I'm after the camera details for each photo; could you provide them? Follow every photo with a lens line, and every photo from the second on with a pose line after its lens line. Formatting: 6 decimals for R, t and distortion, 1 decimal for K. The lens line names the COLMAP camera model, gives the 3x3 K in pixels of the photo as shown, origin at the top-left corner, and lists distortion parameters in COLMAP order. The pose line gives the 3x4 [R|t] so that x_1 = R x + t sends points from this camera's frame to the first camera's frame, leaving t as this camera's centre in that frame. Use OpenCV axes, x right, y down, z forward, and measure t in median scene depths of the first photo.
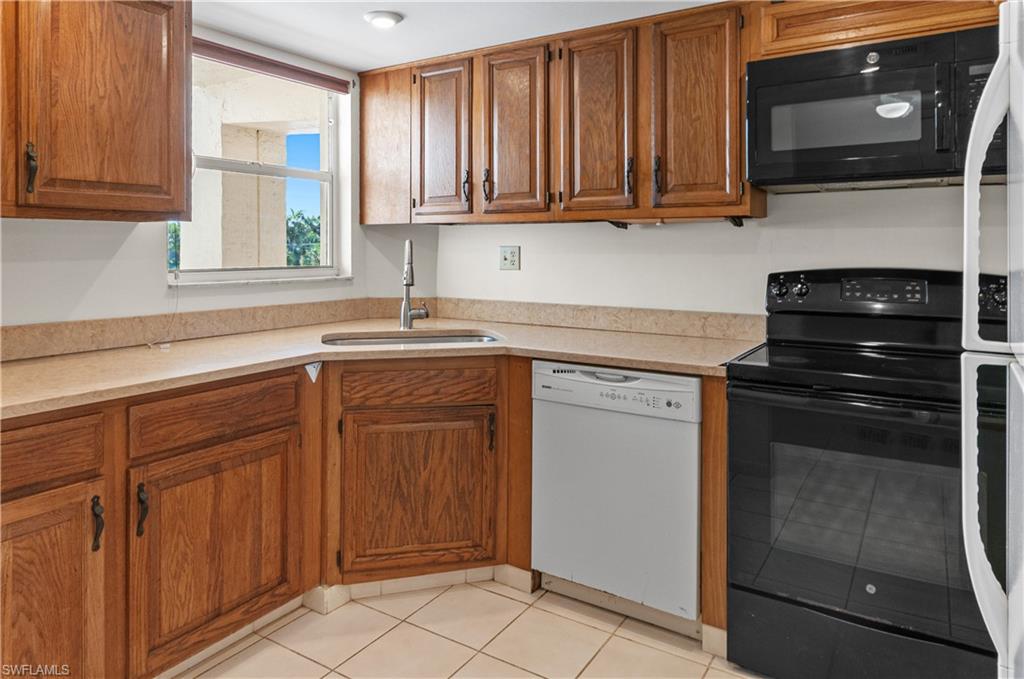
lens RADIAL K [[653.6, 0, 511.1], [0, 653.6, 245.4], [0, 0, 1]] dist [0.000455, -0.000922]
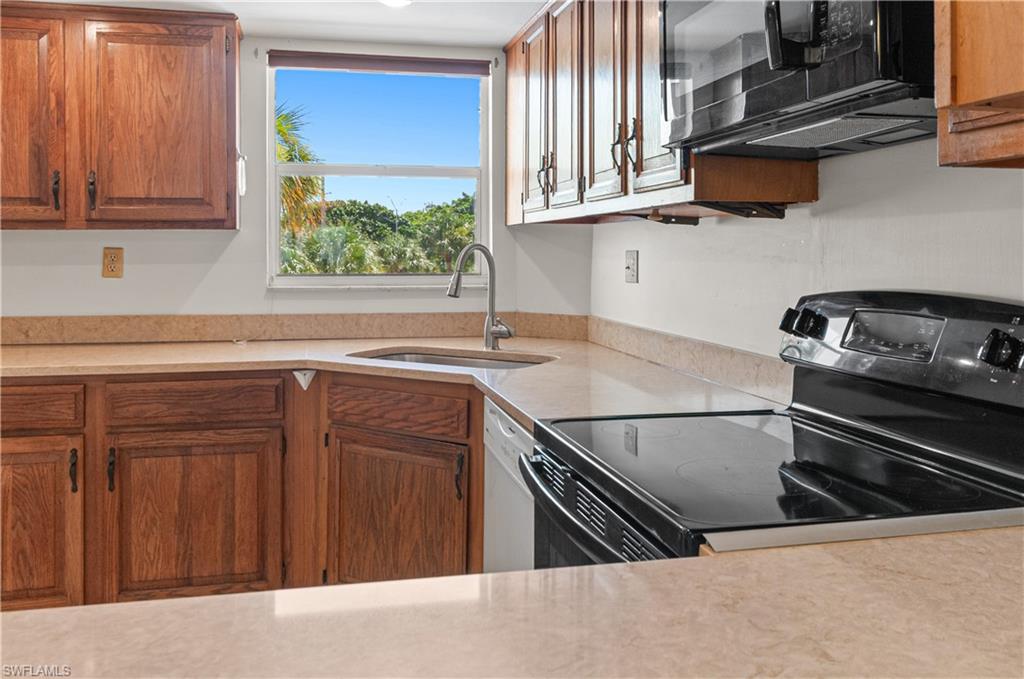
lens RADIAL K [[866.3, 0, 511.7], [0, 866.3, 251.7], [0, 0, 1]] dist [-0.001017, 0.003266]
pose [[0.711311, -0.002190, -0.702874, 0.821352], [0.003707, 0.999993, 0.000636, 0.002416], [0.702867, -0.003058, 0.711315, 0.288051]]
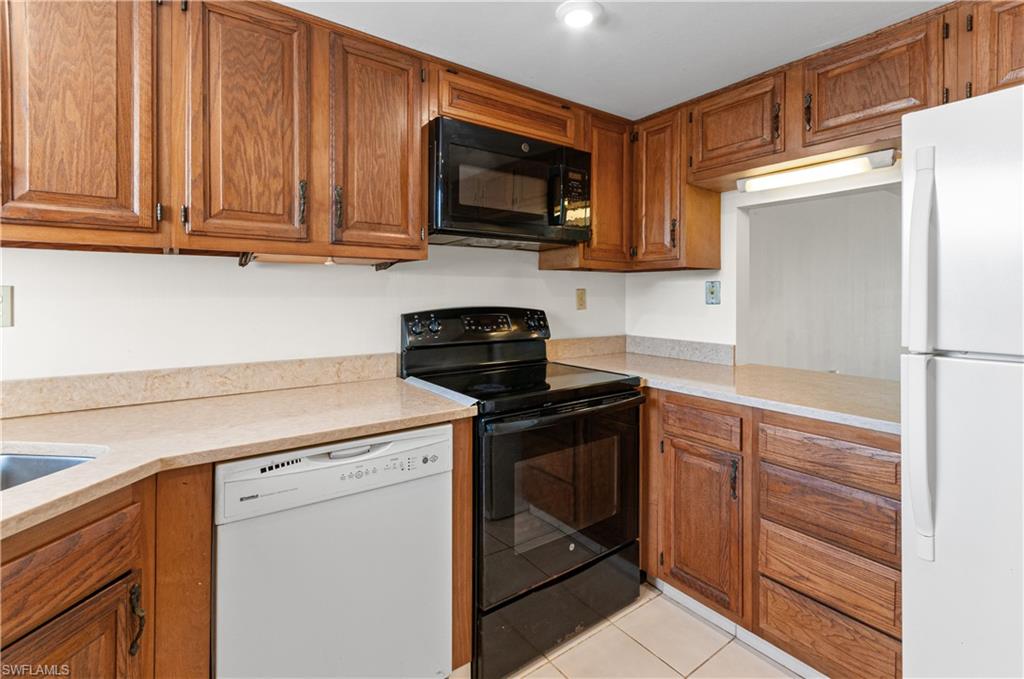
lens RADIAL K [[473.0, 0, 513.9], [0, 473.0, 294.0], [0, 0, 1]] dist [0.001118, -0.000047]
pose [[0.364465, 0.000204, 0.931217, -0.301277], [-0.006464, 0.999976, 0.002311, 0.006538], [-0.931195, -0.006862, 0.364458, 0.585677]]
